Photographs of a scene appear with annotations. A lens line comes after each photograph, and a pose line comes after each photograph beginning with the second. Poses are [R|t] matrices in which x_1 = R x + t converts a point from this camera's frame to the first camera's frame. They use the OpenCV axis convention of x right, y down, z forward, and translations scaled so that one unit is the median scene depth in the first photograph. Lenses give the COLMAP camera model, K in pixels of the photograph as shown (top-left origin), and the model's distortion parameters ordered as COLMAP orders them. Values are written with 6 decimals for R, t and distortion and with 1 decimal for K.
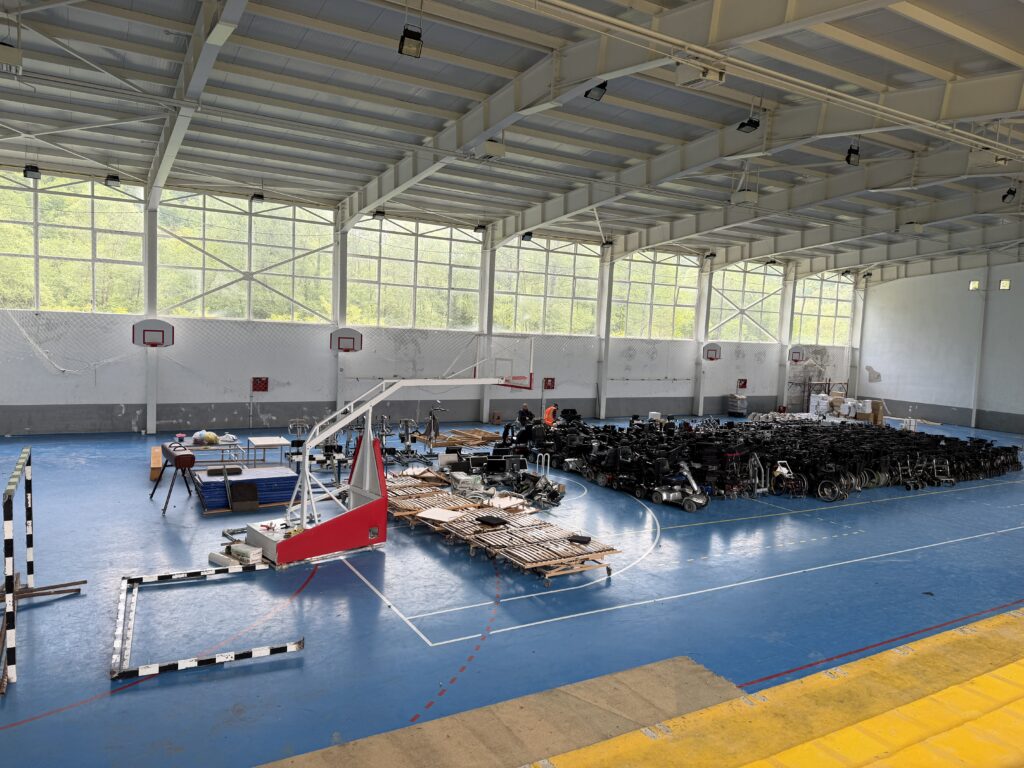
lens RADIAL K [[723.5, 0, 512.0], [0, 723.5, 384.0], [0, 0, 1]] dist [0.036724, -0.035016]
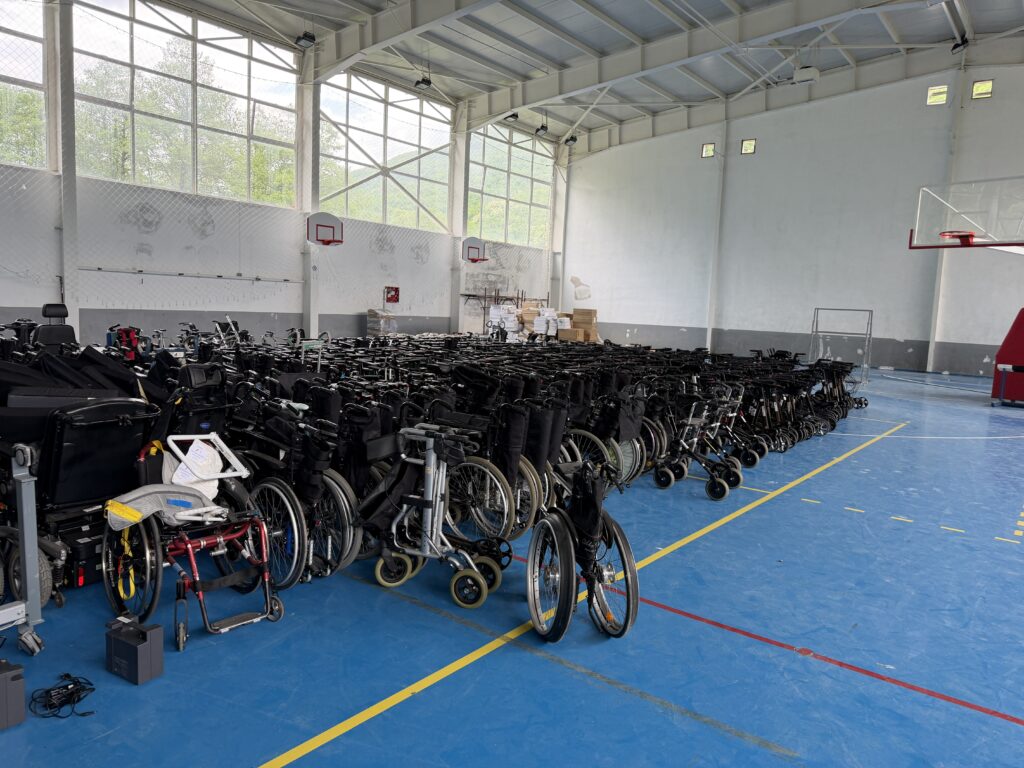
lens RADIAL K [[707.6, 0, 508.8], [0, 707.6, 367.3], [0, 0, 1]] dist [-0.001749, 0.000156]
pose [[0.933470, -0.028009, 0.357560, 0.196355], [0.015655, 0.999178, 0.037398, 0.041085], [-0.358313, -0.029313, 0.933141, 0.408280]]
